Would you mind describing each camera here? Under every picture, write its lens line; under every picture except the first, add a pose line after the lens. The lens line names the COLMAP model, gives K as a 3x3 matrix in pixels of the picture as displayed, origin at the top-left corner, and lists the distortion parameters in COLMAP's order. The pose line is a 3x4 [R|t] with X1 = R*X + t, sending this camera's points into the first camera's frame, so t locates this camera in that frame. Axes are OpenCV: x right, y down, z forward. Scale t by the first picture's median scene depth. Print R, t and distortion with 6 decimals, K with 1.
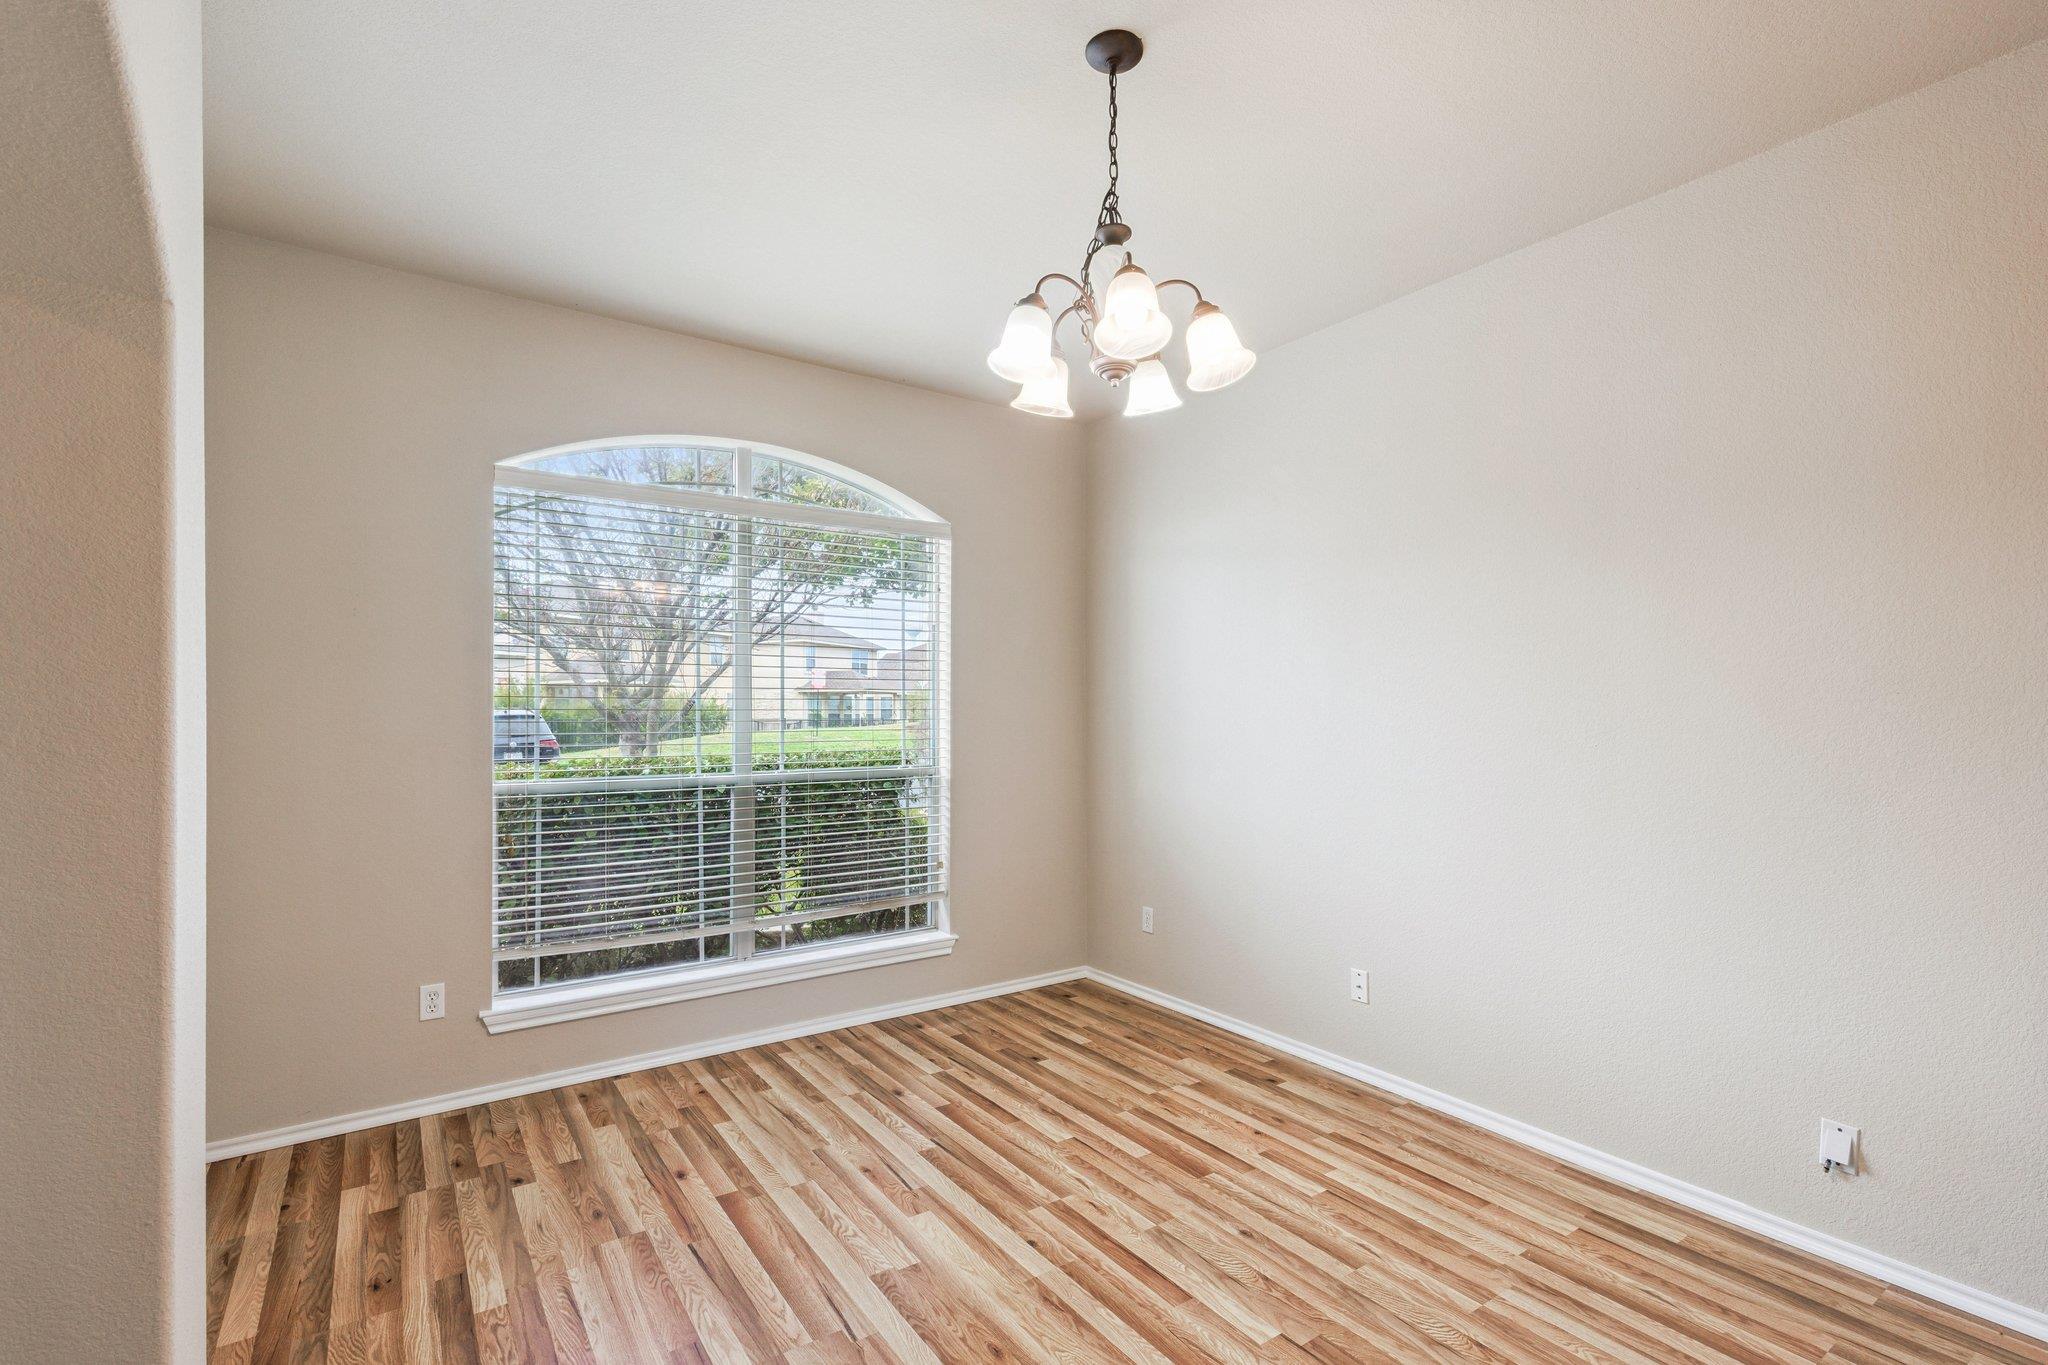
lens RADIAL K [[923.4, 0, 1026.9], [0, 923.4, 680.4], [0, 0, 1]] dist [-0.001163, 0.000102]
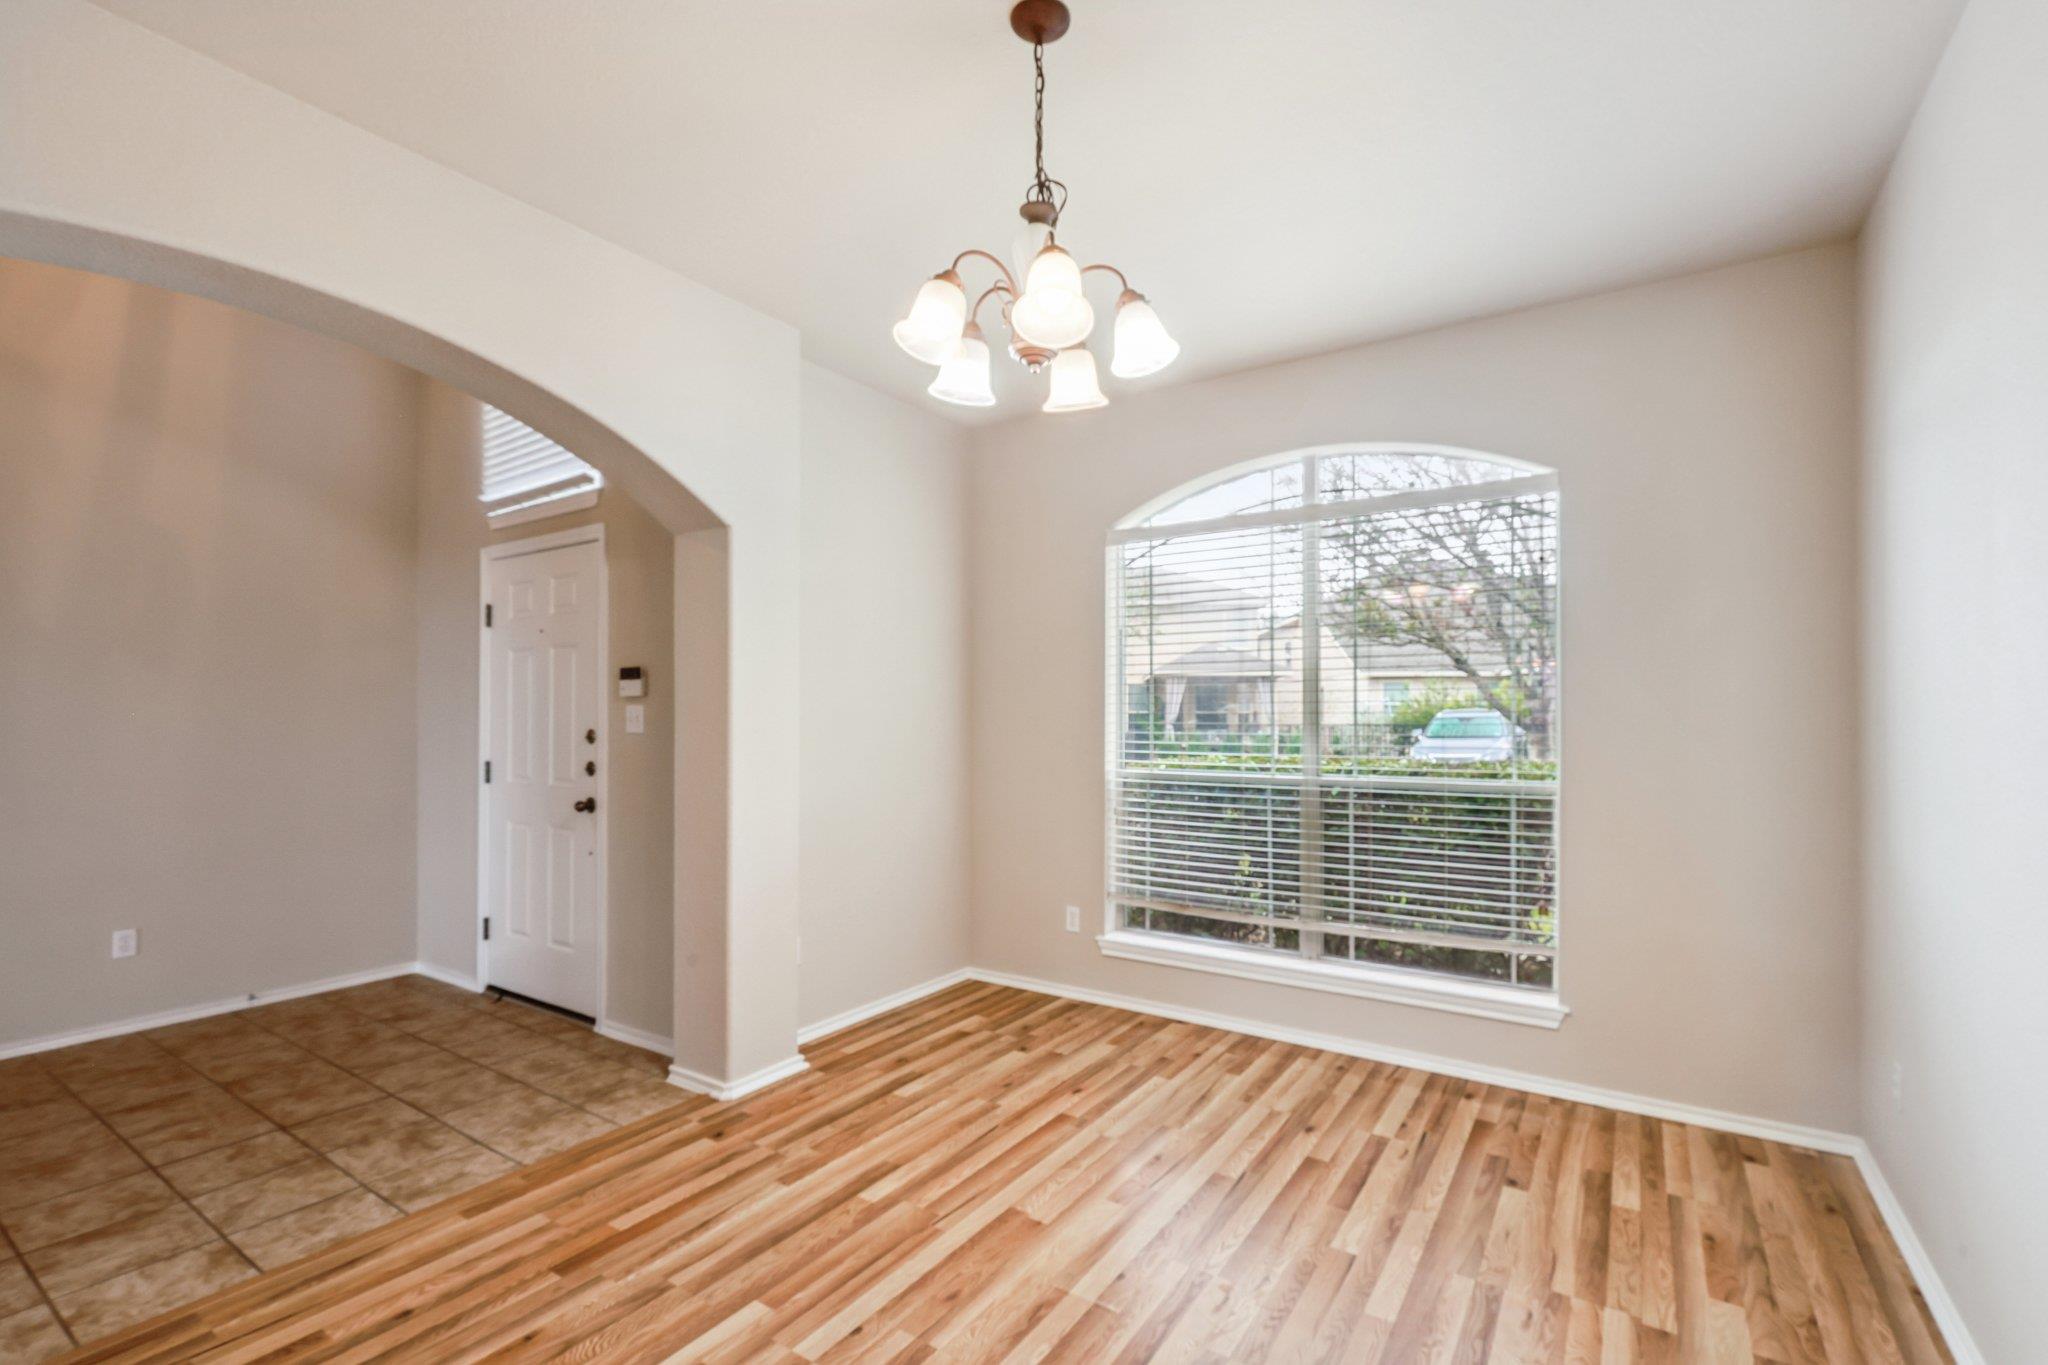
lens RADIAL K [[923.4, 0, 1040.8], [0, 923.4, 704.6], [0, 0, 1]] dist [-0.001163, 0.000102]
pose [[0.369921, -0.006408, -0.929041, 0.587981], [0.028900, 0.999572, 0.004613, 0.012931], [0.928613, -0.028556, 0.369948, 0.406843]]
